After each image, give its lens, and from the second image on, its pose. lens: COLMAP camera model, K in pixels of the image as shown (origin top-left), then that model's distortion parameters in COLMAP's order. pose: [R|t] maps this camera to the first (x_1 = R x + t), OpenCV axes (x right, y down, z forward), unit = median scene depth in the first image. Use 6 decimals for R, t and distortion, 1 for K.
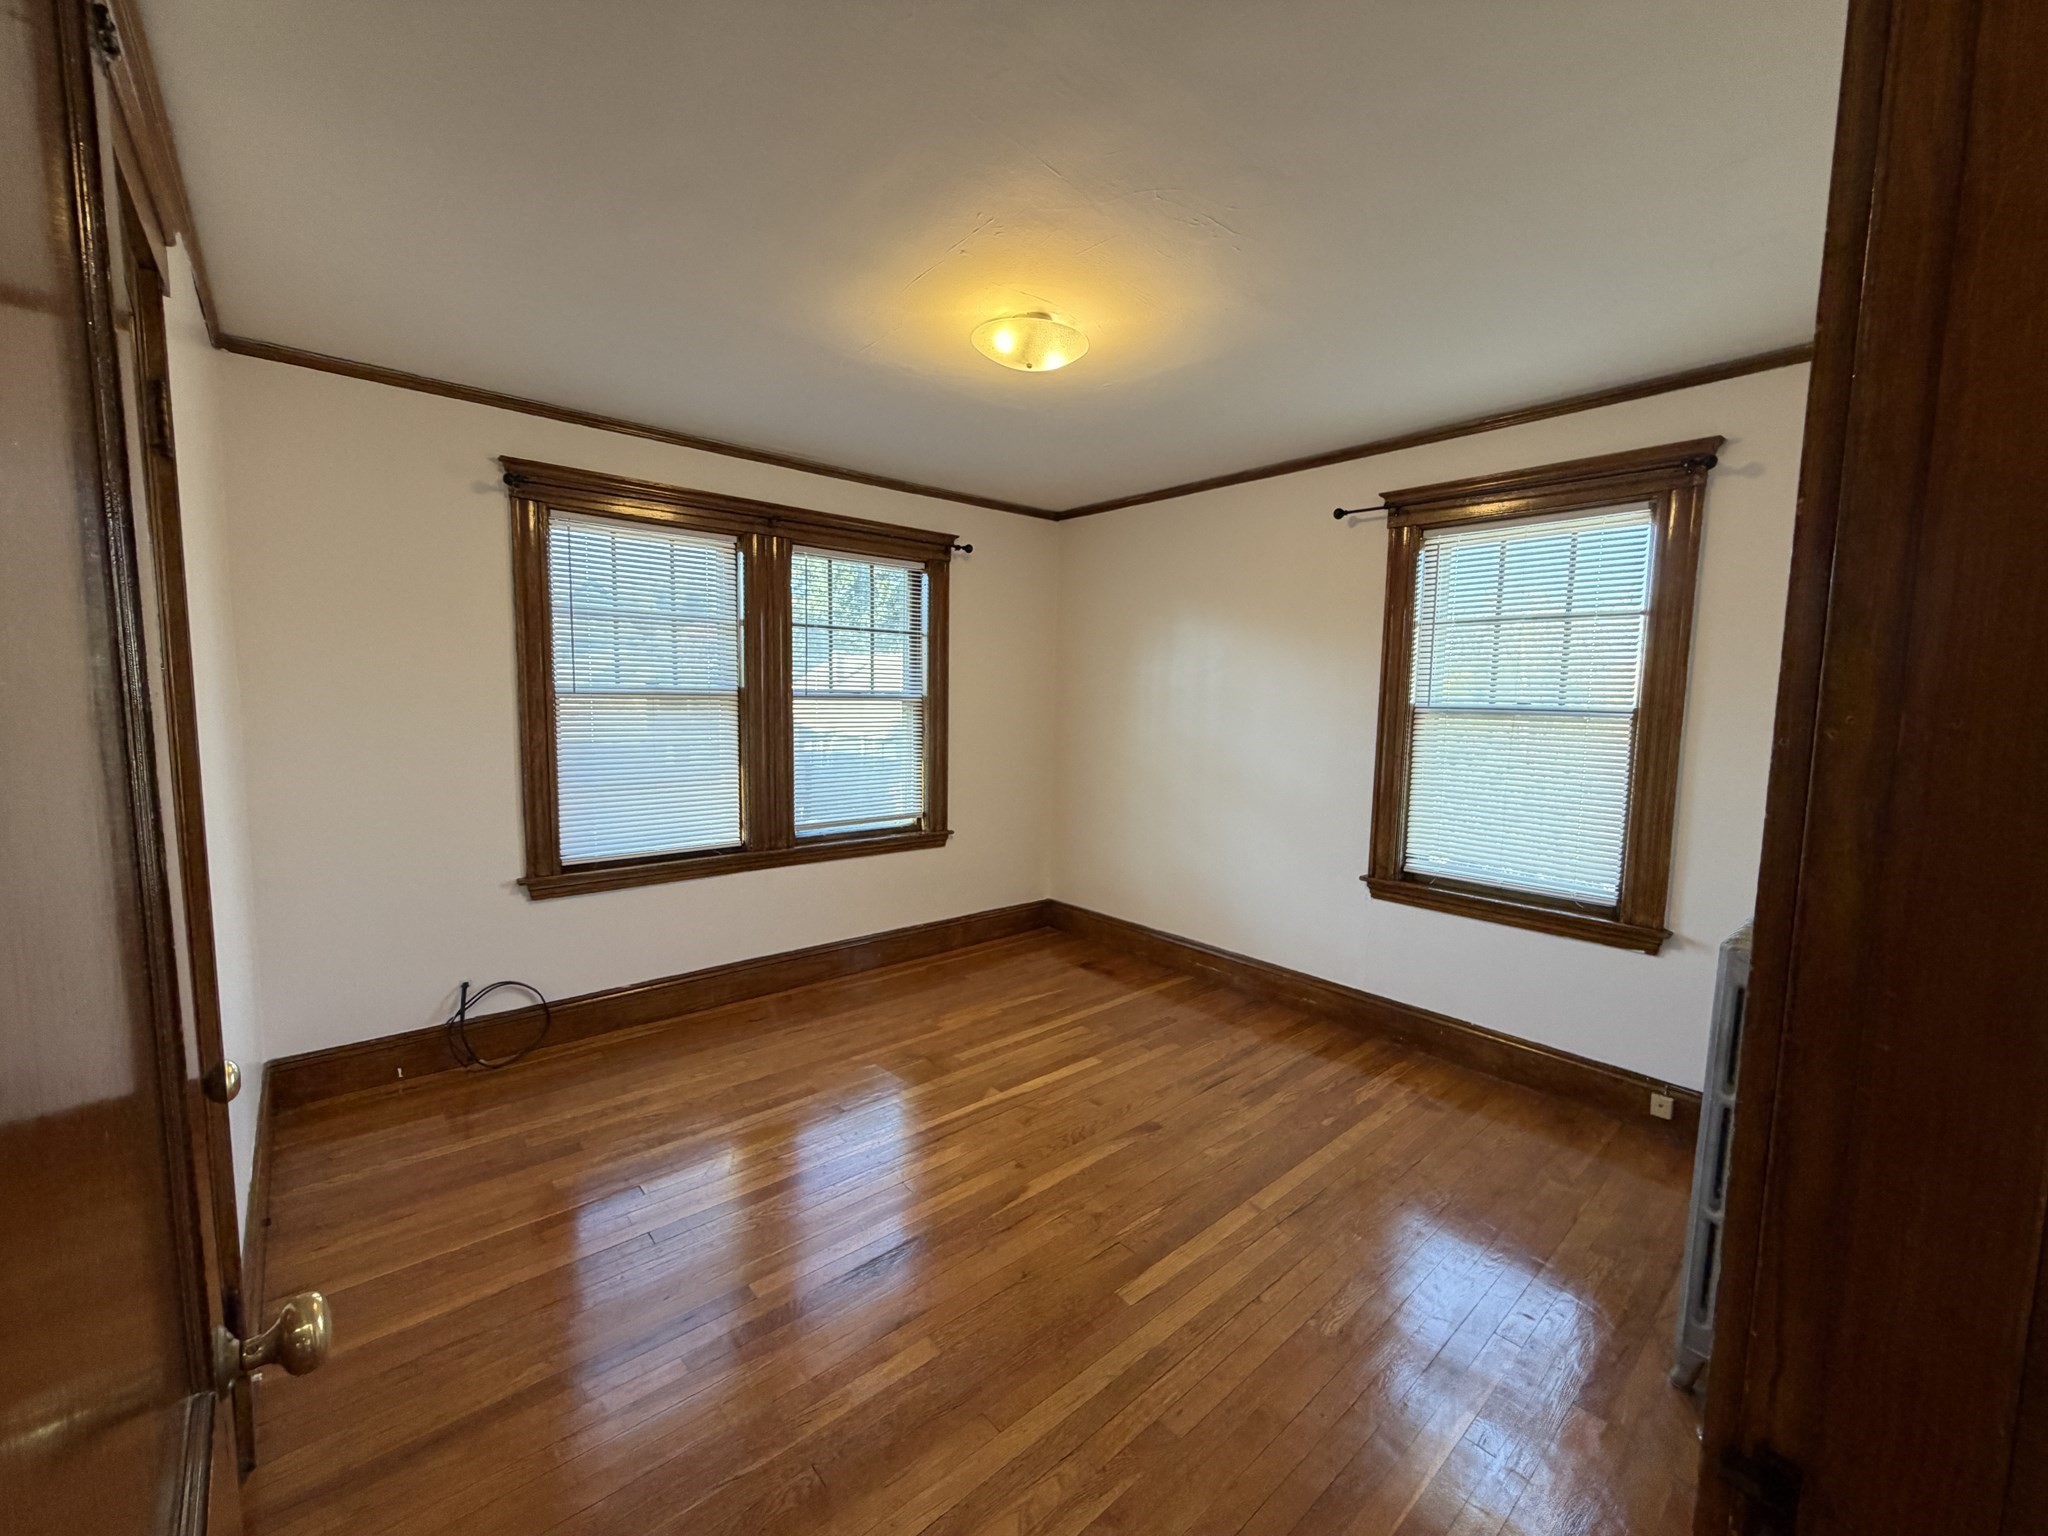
lens RADIAL K [[820.3, 0, 1057.1], [0, 820.3, 766.8], [0, 0, 1]] dist [0.001017, 0.000047]
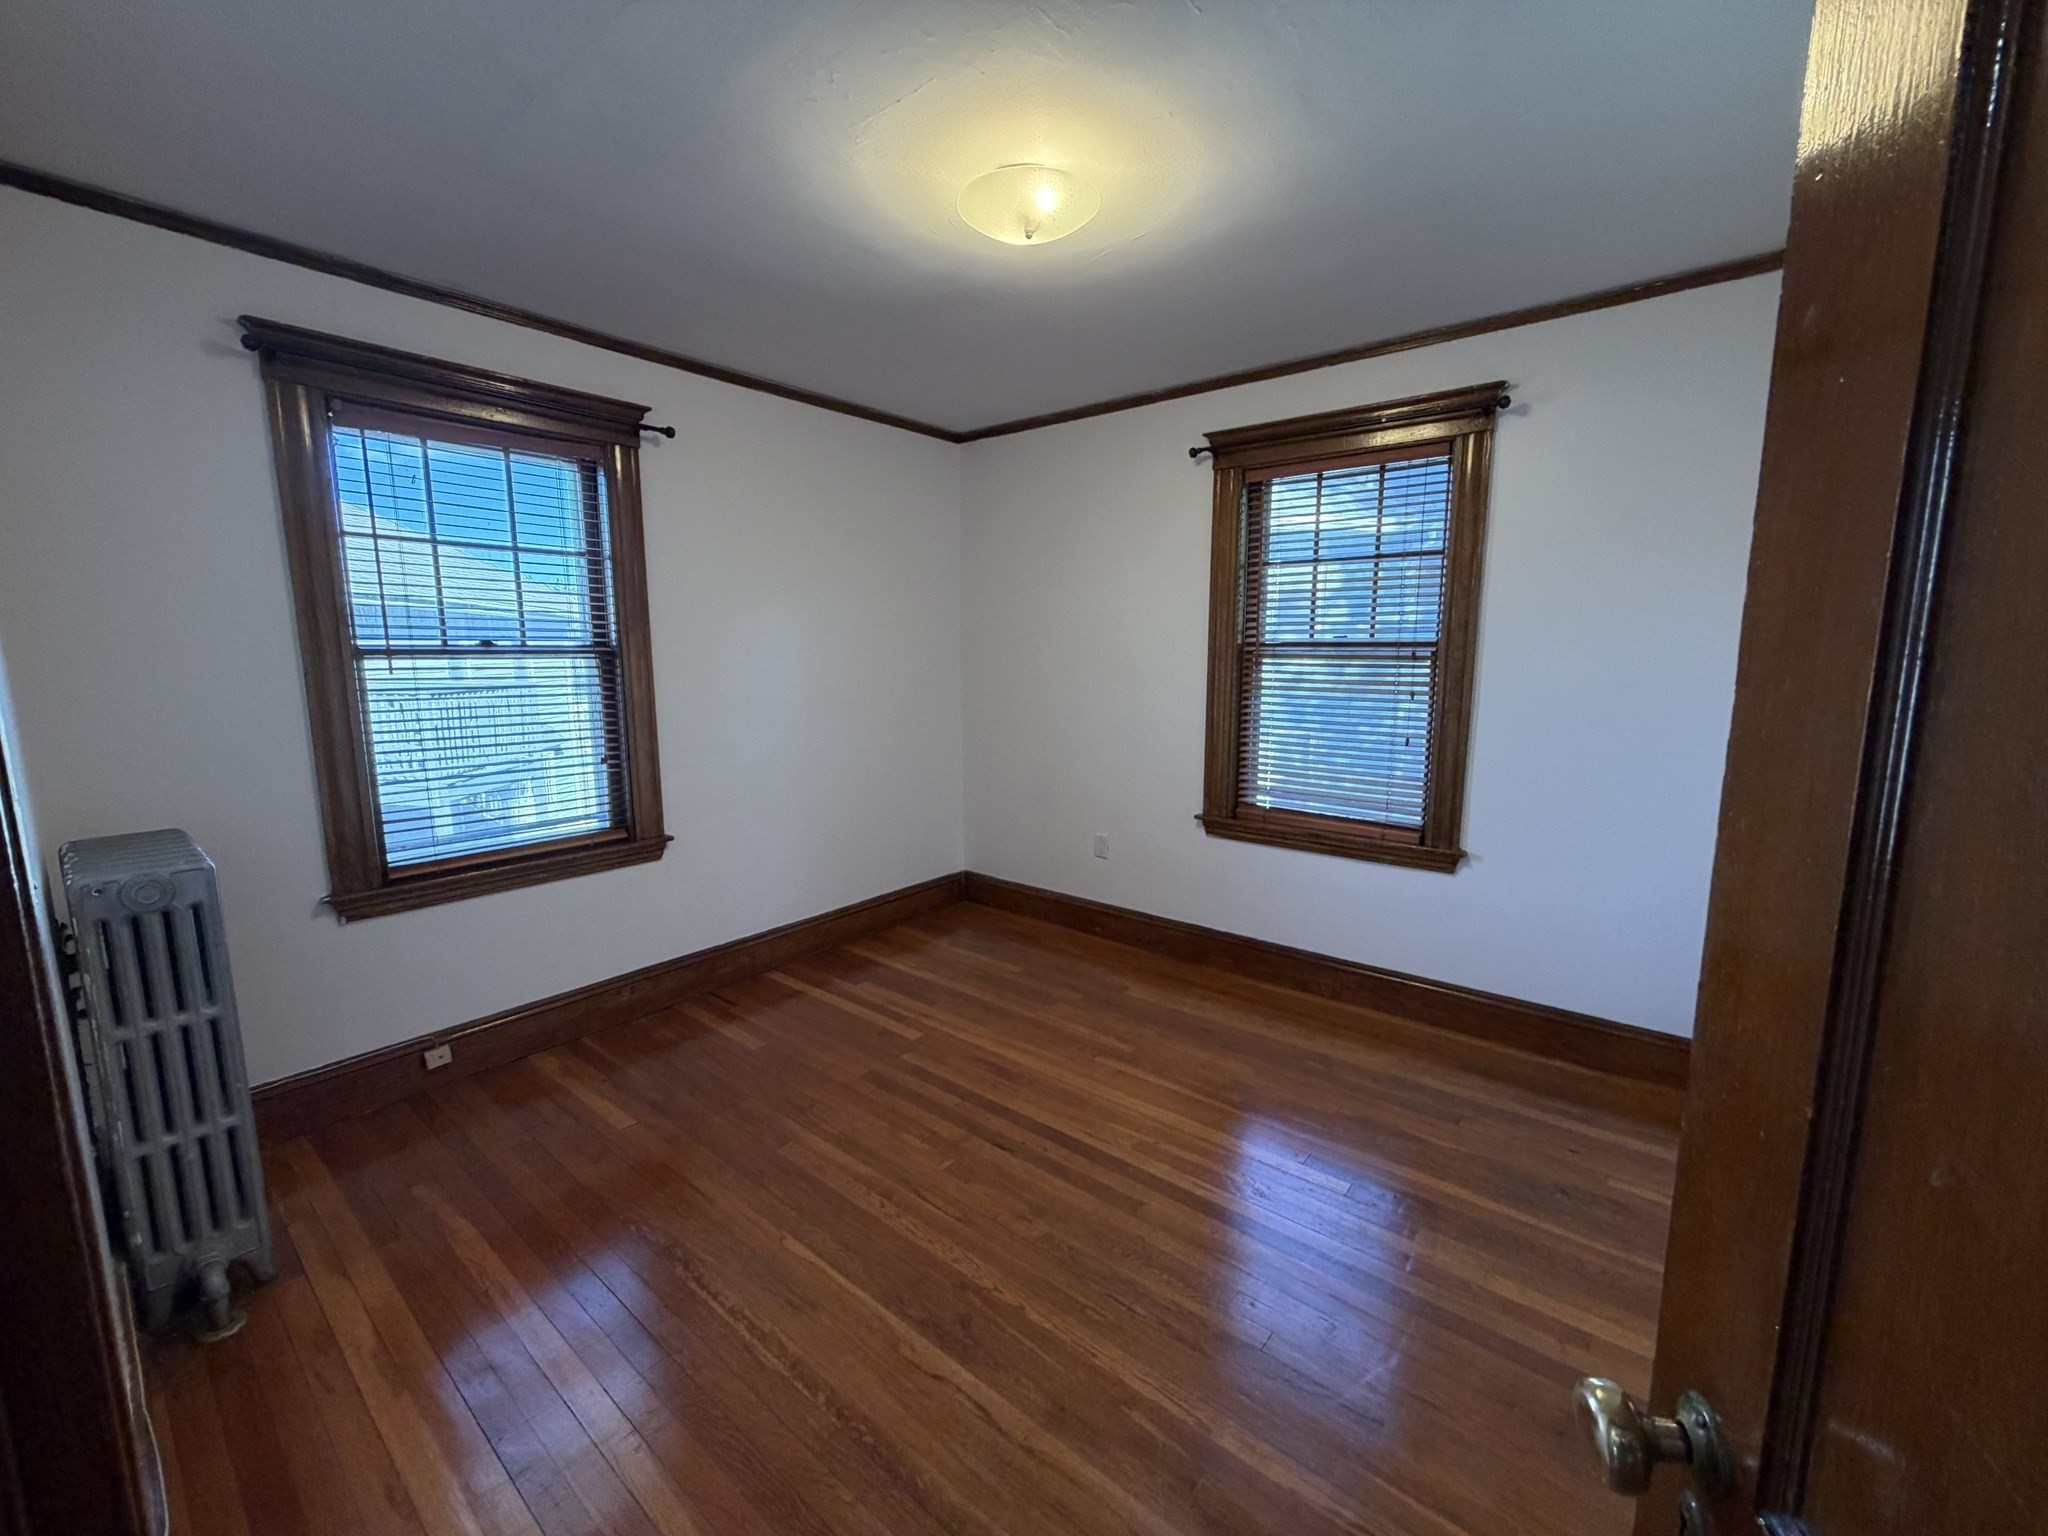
lens RADIAL K [[821.3, 0, 1022.4], [0, 821.3, 773.5], [0, 0, 1]] dist [-0.000199, -0.000170]
pose [[0.989309, -0.048660, 0.137478, -0.083138], [0.038806, 0.996542, 0.073468, -0.014682], [-0.140578, -0.067348, 0.987776, 0.118198]]
